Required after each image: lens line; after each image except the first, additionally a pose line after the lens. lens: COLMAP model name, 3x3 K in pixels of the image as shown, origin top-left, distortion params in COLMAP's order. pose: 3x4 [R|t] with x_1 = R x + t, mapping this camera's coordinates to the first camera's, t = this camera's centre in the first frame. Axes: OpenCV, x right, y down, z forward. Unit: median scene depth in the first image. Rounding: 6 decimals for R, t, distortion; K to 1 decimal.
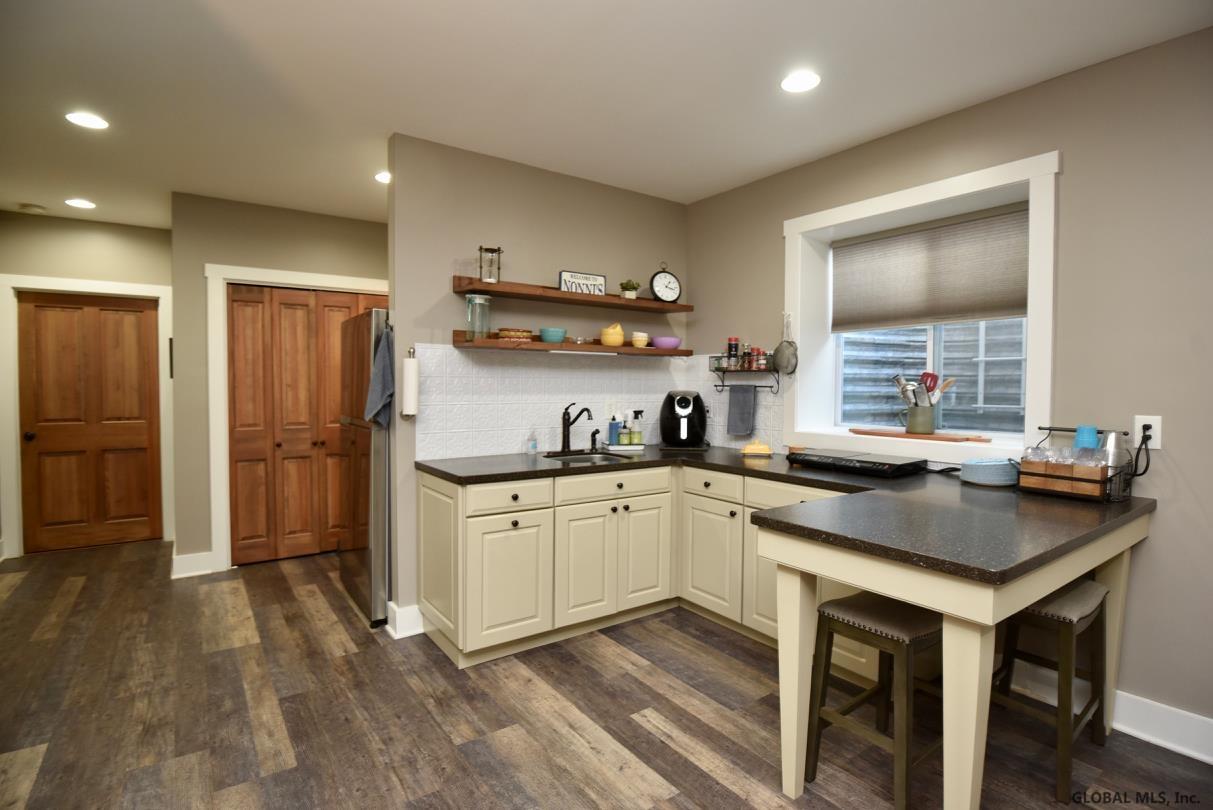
lens RADIAL K [[594.6, 0, 608.7], [0, 594.6, 402.3], [0, 0, 1]] dist [-0.024030, -0.003621]
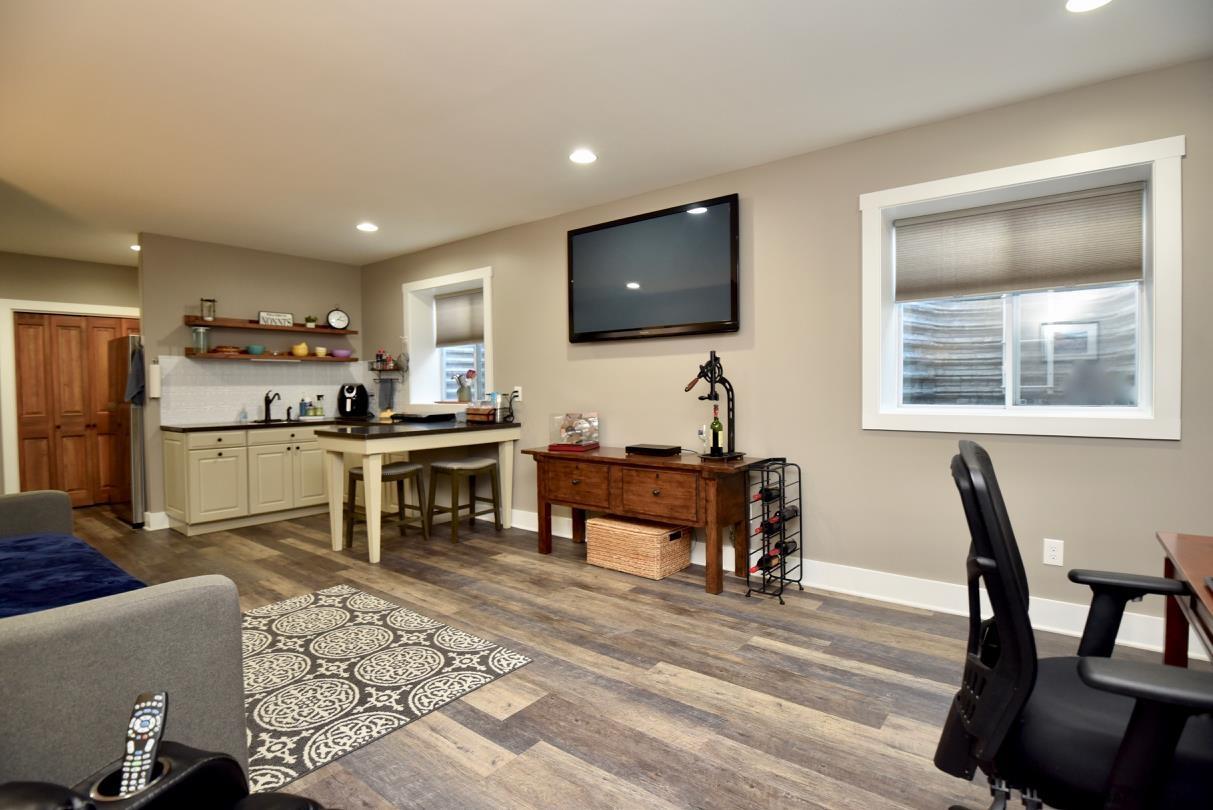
lens RADIAL K [[594.6, 0, 604.4], [0, 594.6, 403.2], [0, 0, 1]] dist [-0.024030, -0.003621]
pose [[0.960880, -0.024227, 0.275903, 0.349215], [0.025115, 0.999685, 0.000315, 0.054914], [-0.275823, 0.006626, 0.961185, -0.774245]]
